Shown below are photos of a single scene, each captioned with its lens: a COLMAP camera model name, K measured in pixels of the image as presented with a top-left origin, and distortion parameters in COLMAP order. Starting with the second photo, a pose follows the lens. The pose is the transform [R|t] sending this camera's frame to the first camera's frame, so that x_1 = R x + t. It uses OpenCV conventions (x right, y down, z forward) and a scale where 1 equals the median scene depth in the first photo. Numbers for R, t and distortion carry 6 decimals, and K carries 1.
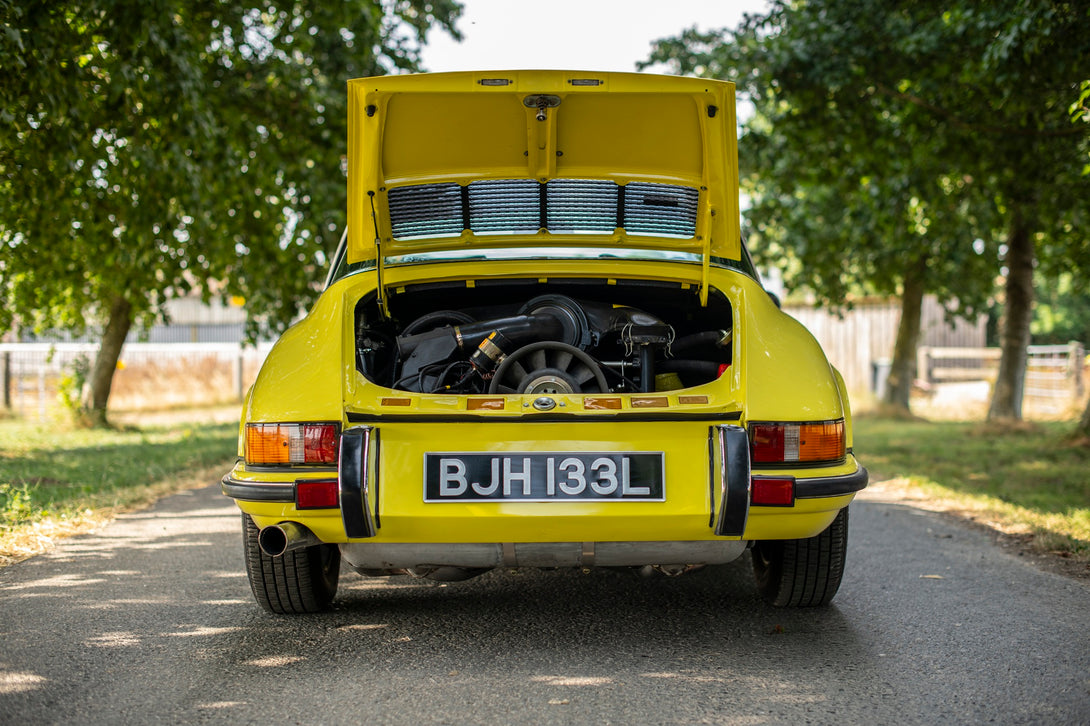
lens RADIAL K [[2288.1, 0, 545.0], [0, 2288.1, 363.0], [0, 0, 1]] dist [-0.015426, -0.247135]
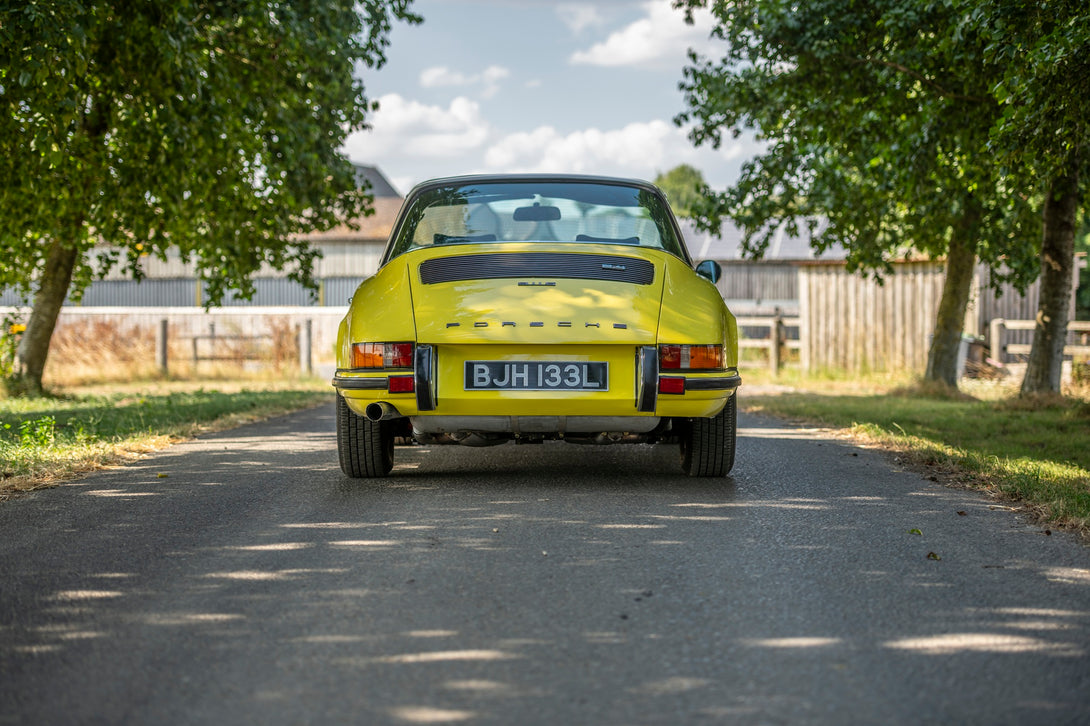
lens RADIAL K [[3436.9, 0, 545.0], [0, 3436.9, 363.0], [0, 0, 1]] dist [-0.093975, -0.569879]
pose [[0.999953, 0.009429, 0.002404, -0.000013], [-0.009442, 0.999940, 0.005563, 0.026242], [-0.002351, -0.005586, 0.999982, -1.509111]]
